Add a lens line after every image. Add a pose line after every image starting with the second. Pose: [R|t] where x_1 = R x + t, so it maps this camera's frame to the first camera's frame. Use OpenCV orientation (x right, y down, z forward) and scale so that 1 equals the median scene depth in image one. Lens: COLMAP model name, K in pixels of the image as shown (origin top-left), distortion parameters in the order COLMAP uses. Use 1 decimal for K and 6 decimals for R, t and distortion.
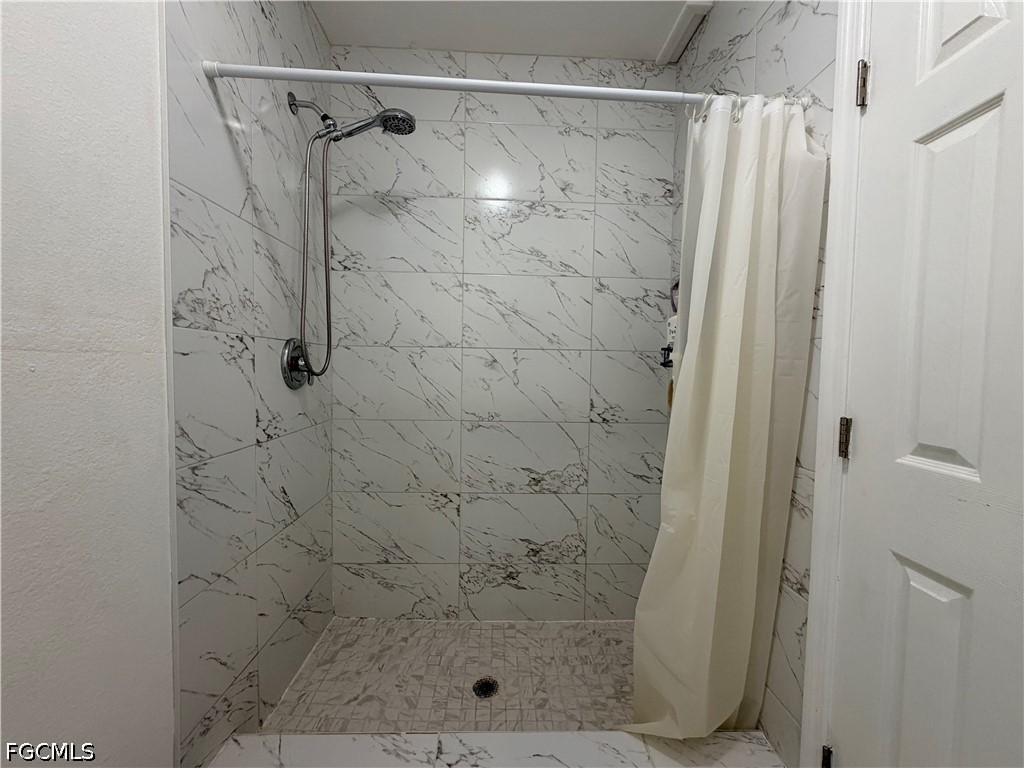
lens RADIAL K [[407.8, 0, 514.2], [0, 407.8, 385.5], [0, 0, 1]] dist [-0.000900, 0.000182]
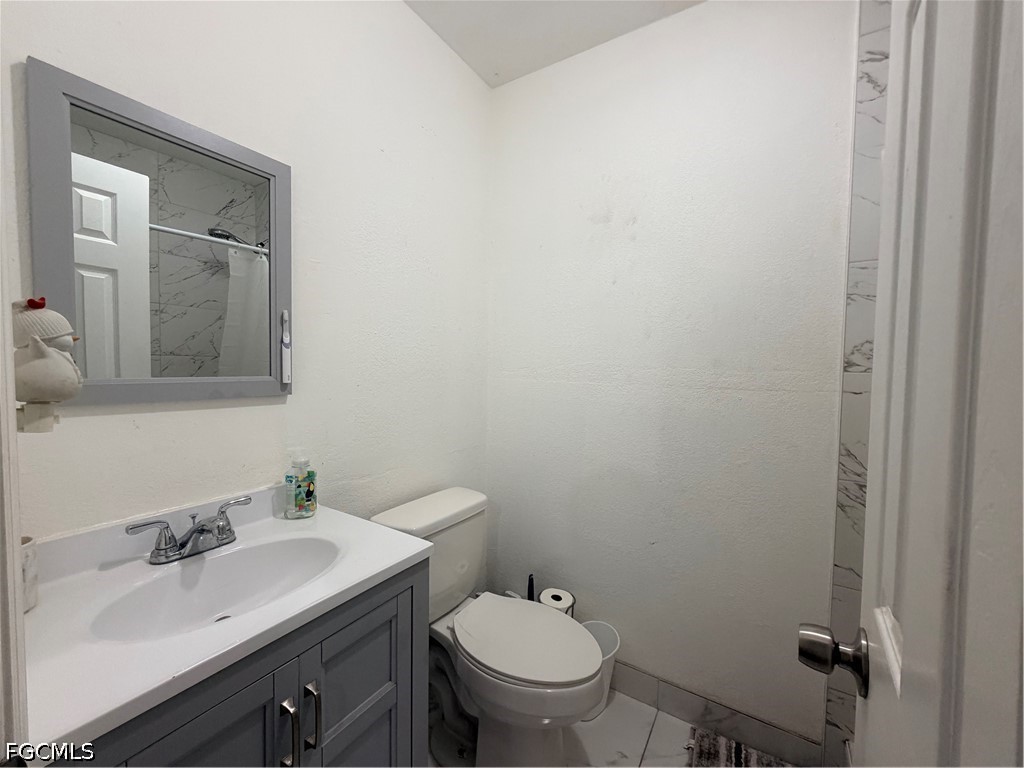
lens RADIAL K [[407.8, 0, 511.9], [0, 407.8, 383.1], [0, 0, 1]] dist [-0.000900, 0.000182]
pose [[-0.569947, 0.003758, -0.821673, 0.814070], [-0.063571, 0.996791, 0.048655, -0.096887], [0.819219, 0.079965, -0.567879, 0.801185]]
